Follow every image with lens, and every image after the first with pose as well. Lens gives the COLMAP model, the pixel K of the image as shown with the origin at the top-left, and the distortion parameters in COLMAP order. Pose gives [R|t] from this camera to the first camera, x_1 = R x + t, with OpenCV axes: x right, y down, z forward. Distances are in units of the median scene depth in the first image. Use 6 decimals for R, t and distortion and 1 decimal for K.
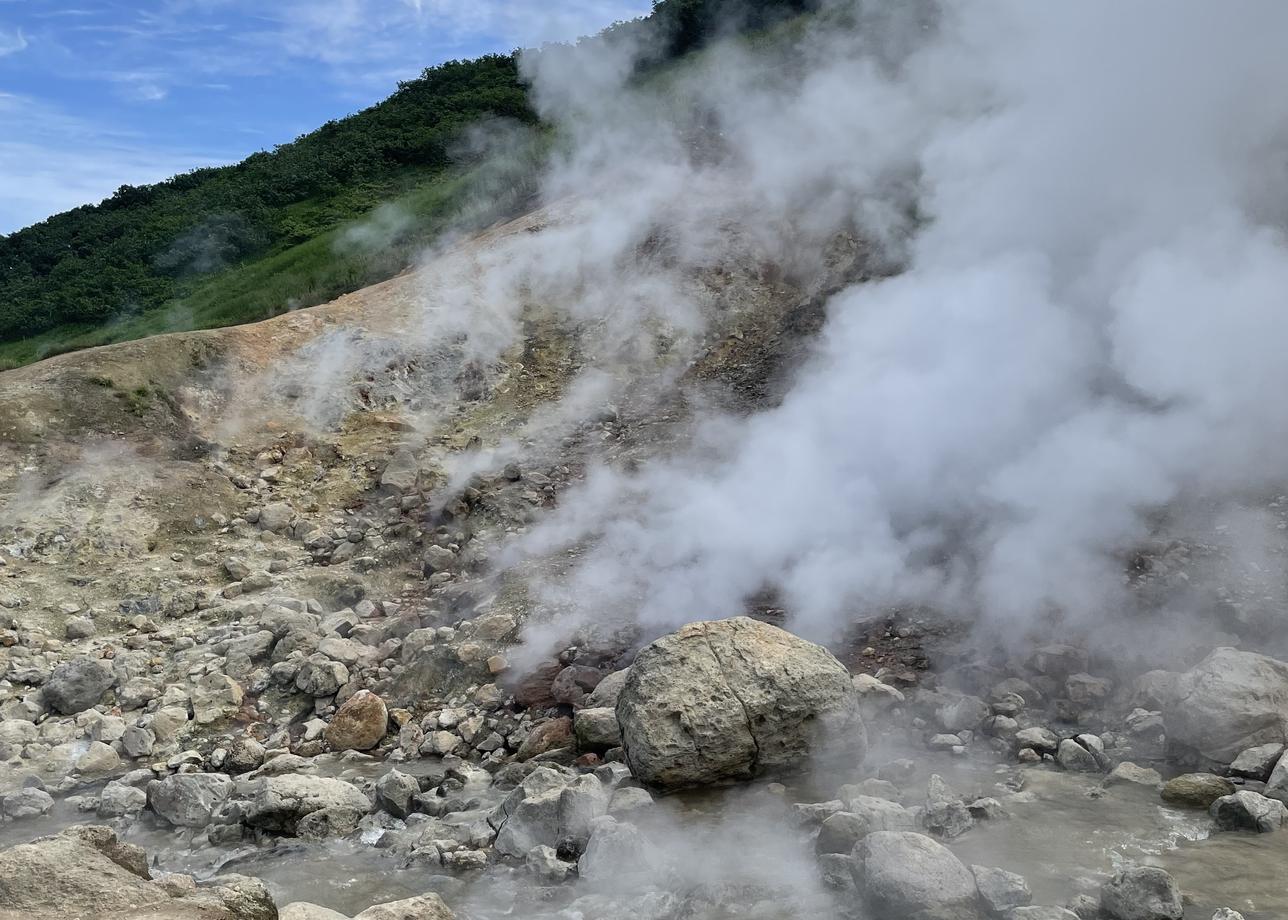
lens RADIAL K [[1262.6, 0, 644.4], [0, 1262.6, 451.2], [0, 0, 1]] dist [0.052375, 0.000000]
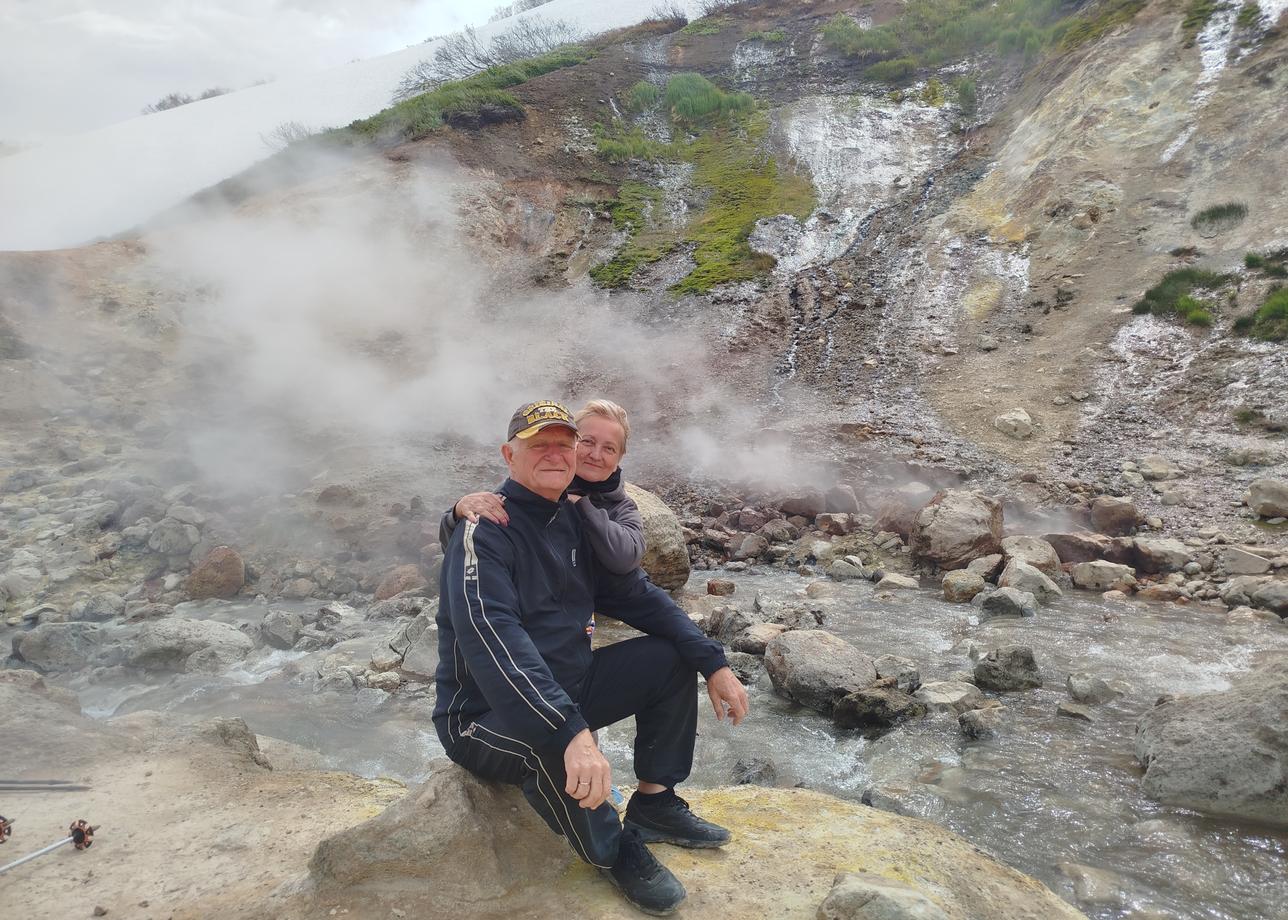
lens RADIAL K [[890.2, 0, 645.5], [0, 890.2, 465.6], [0, 0, 1]] dist [0.015909, 0.003330]
pose [[0.959173, -0.002061, 0.282814, -0.089941], [-0.022812, 0.996151, 0.084628, 0.042452], [-0.281900, -0.087625, 0.955434, 0.140832]]
